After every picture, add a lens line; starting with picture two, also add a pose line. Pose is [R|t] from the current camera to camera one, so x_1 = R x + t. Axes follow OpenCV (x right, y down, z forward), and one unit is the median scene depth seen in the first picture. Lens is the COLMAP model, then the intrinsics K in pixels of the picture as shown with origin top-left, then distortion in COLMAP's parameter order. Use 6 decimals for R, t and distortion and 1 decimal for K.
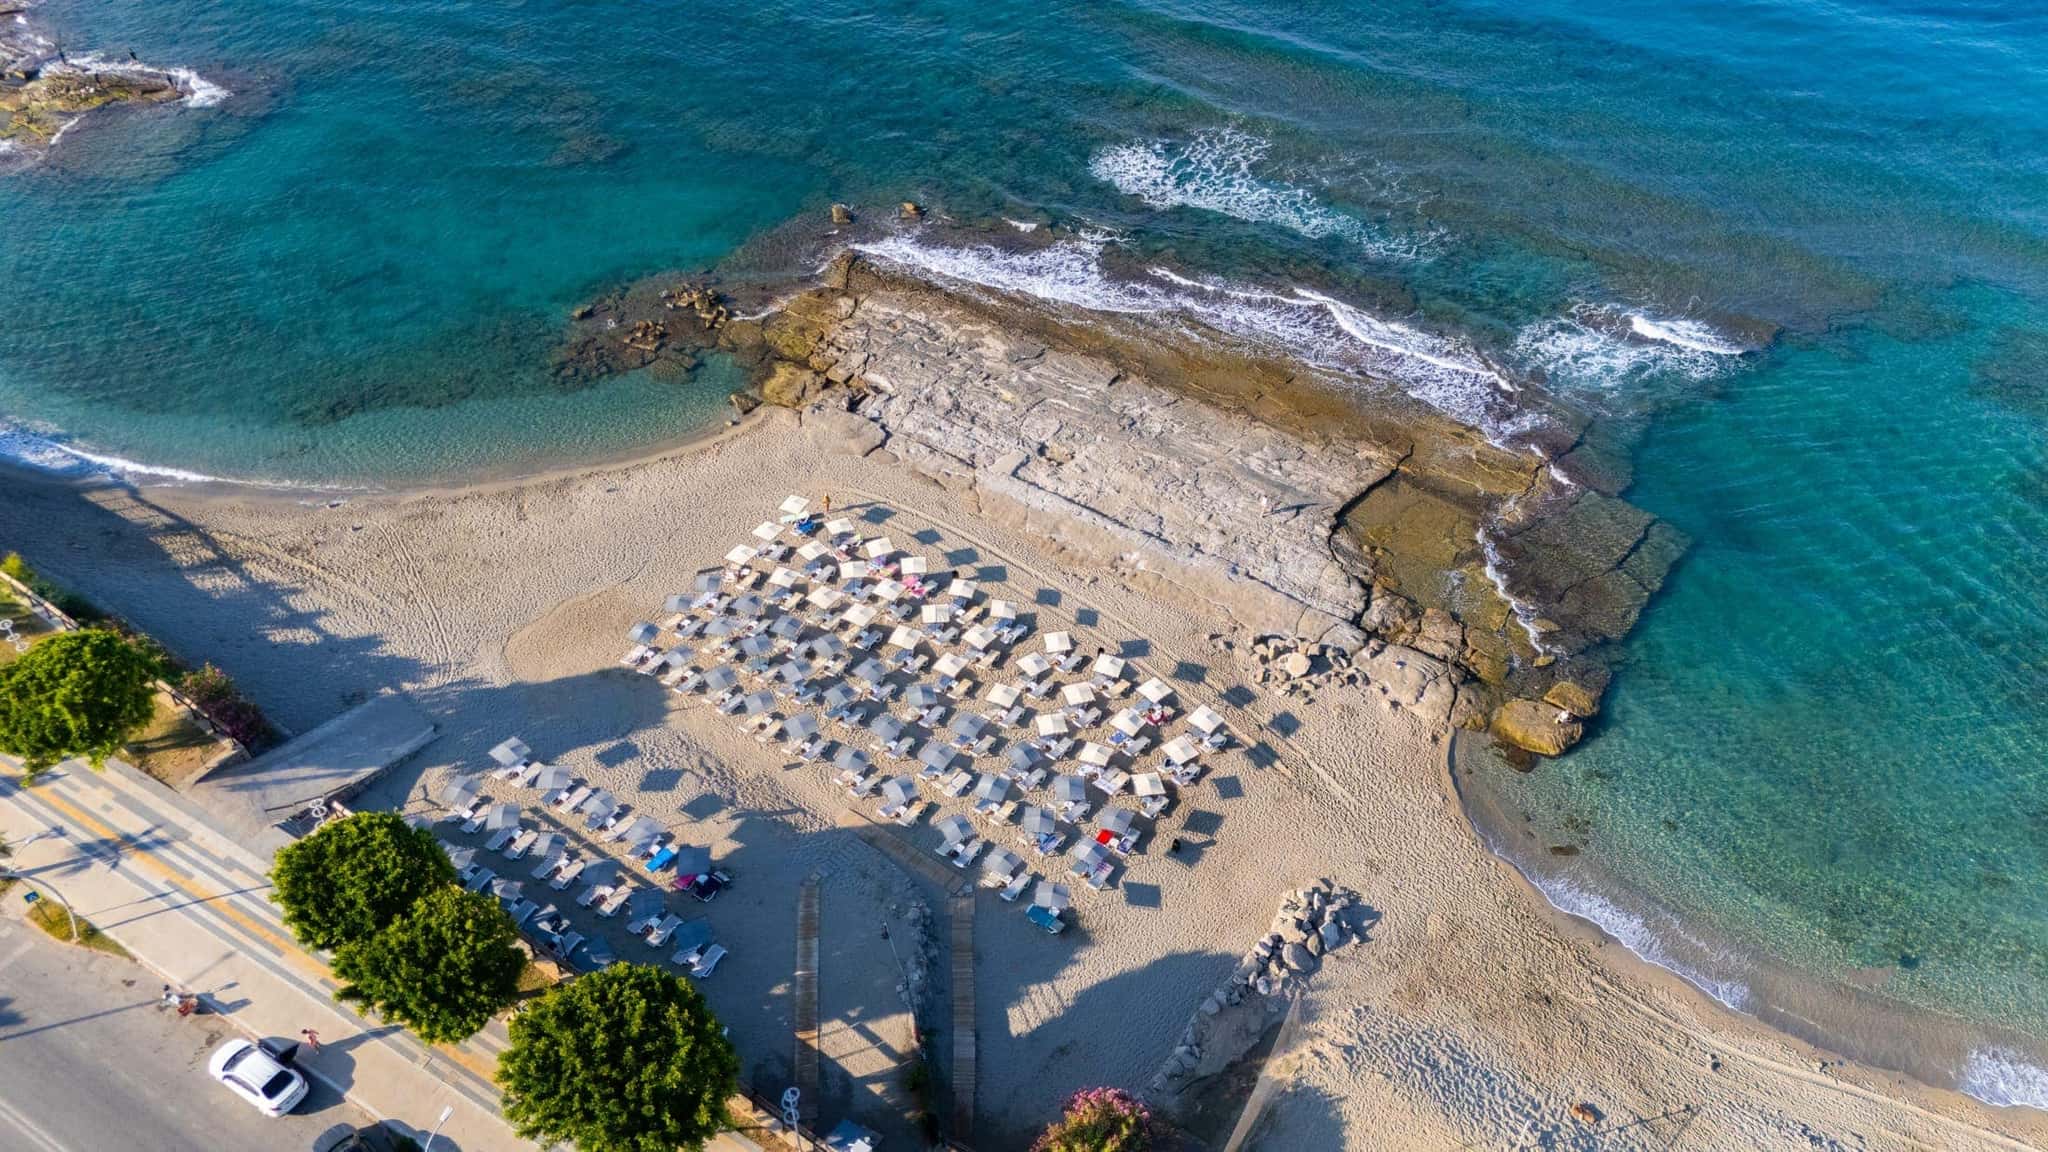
lens RADIAL K [[1489.4, 0, 1024.0], [0, 1489.4, 576.0], [0, 0, 1]] dist [0.188983, -0.454607]
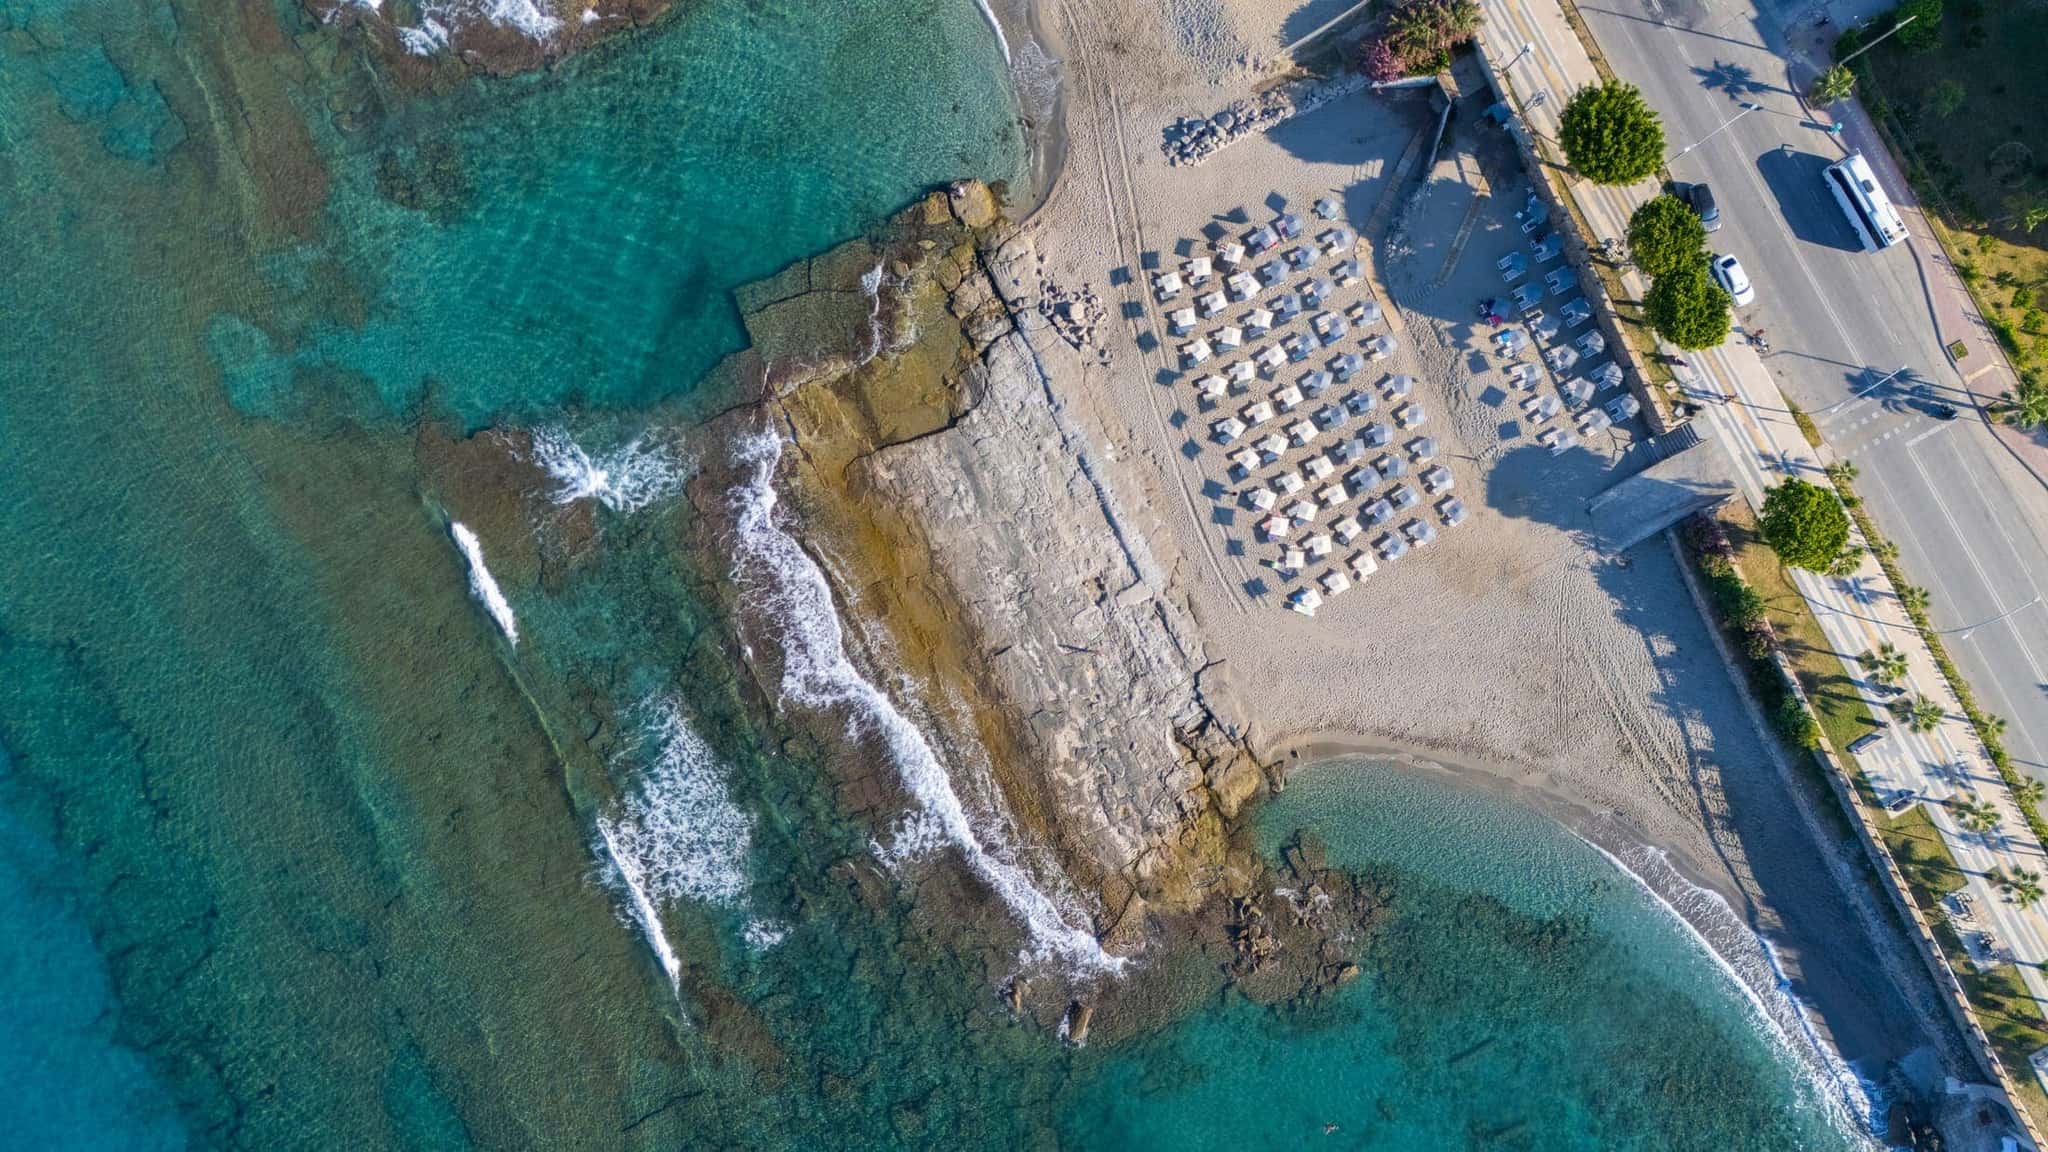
lens RADIAL K [[1537.9, 0, 1024.0], [0, 1537.9, 576.0], [0, 0, 1]] dist [0.147613, -0.267704]
pose [[-0.866789, -0.498643, -0.005730, 0.089550], [0.328380, -0.579394, 0.745968, -1.104974], [-0.375292, 0.644715, 0.665957, 0.126710]]
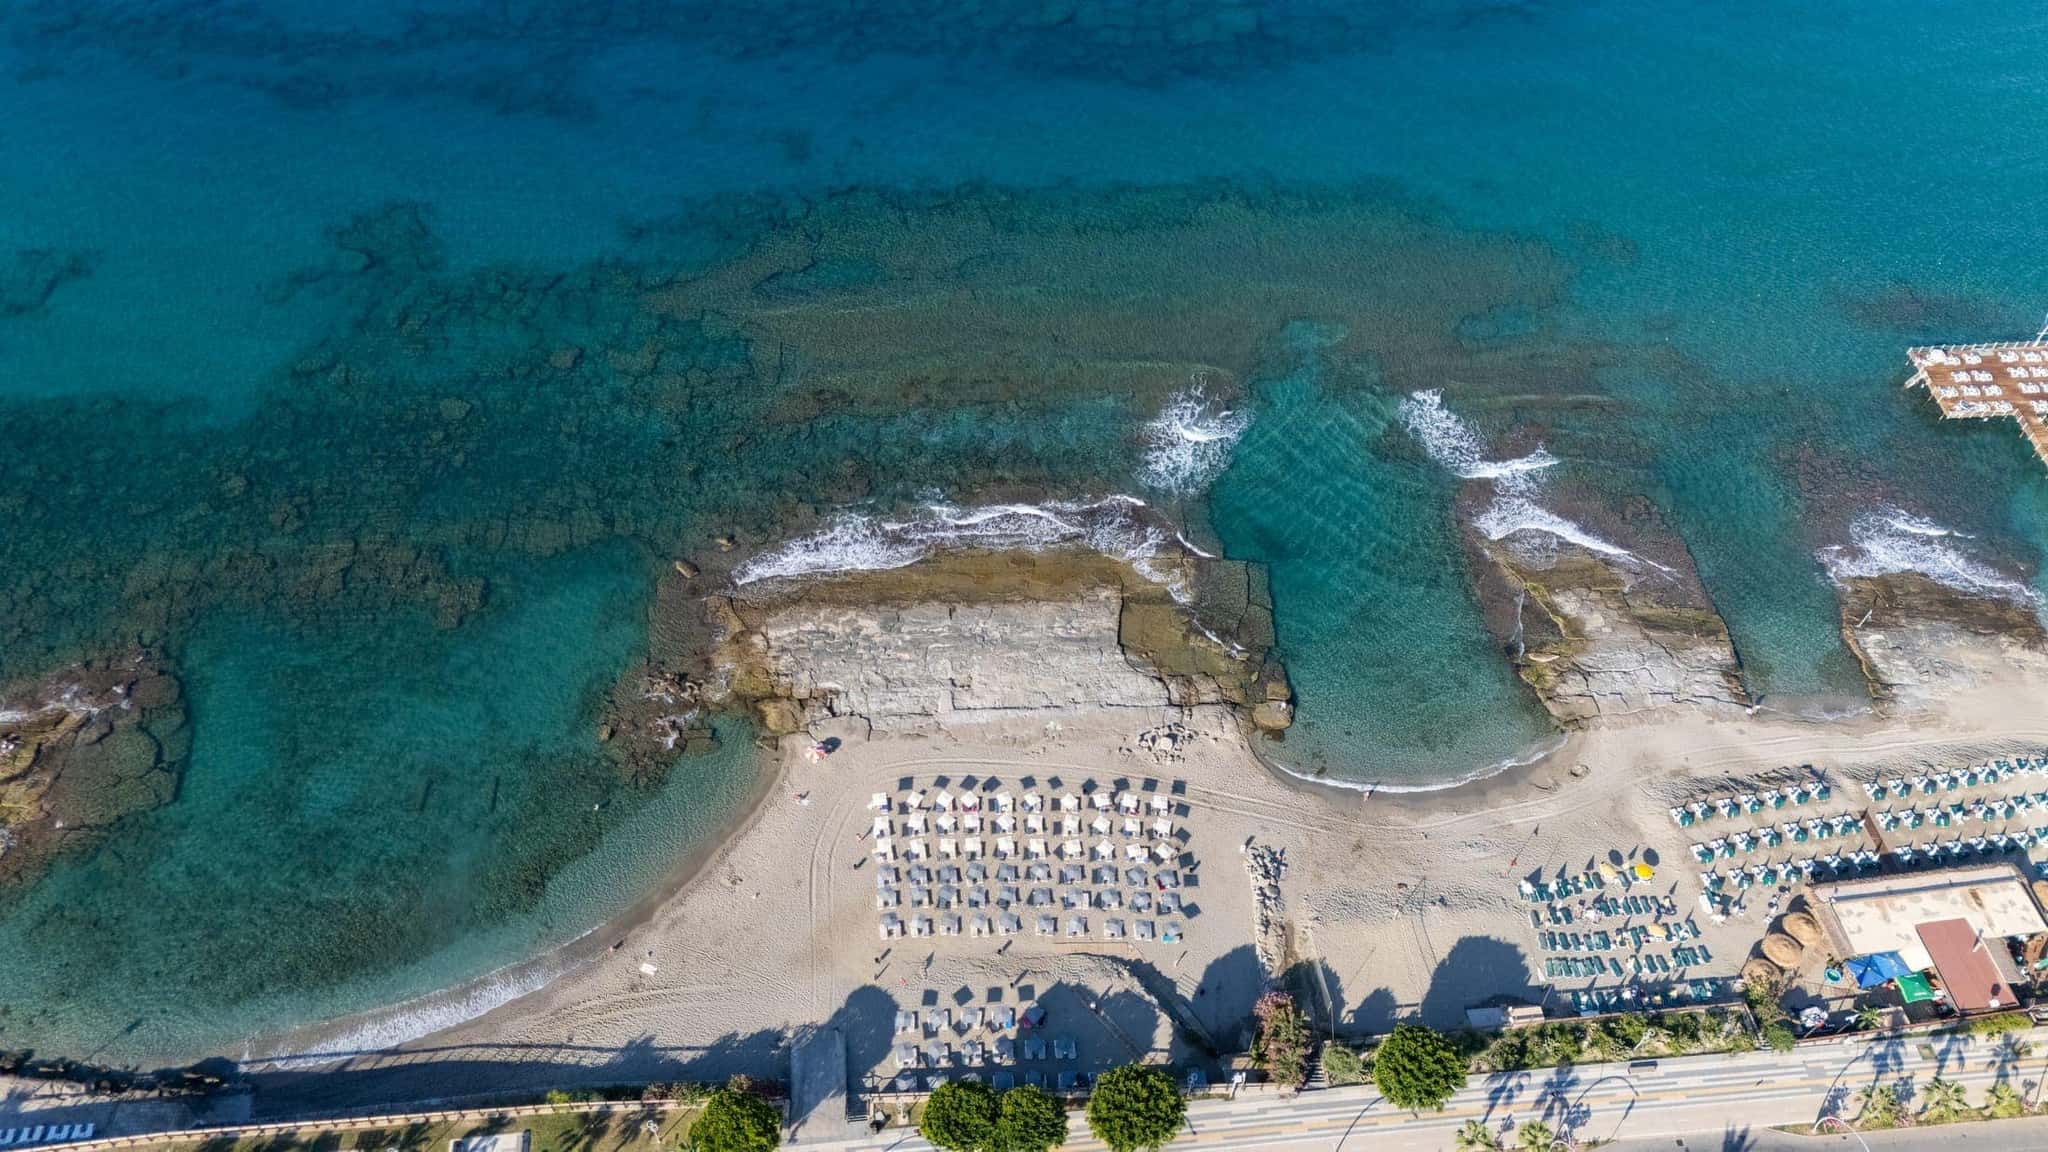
lens RADIAL K [[1489.4, 0, 1024.0], [0, 1489.4, 576.0], [0, 0, 1]] dist [0.188983, -0.454607]
pose [[0.806937, -0.467639, 0.360785, -0.482285], [0.393197, 0.881135, 0.262673, -0.611299], [-0.440736, -0.070102, 0.894895, -0.543744]]
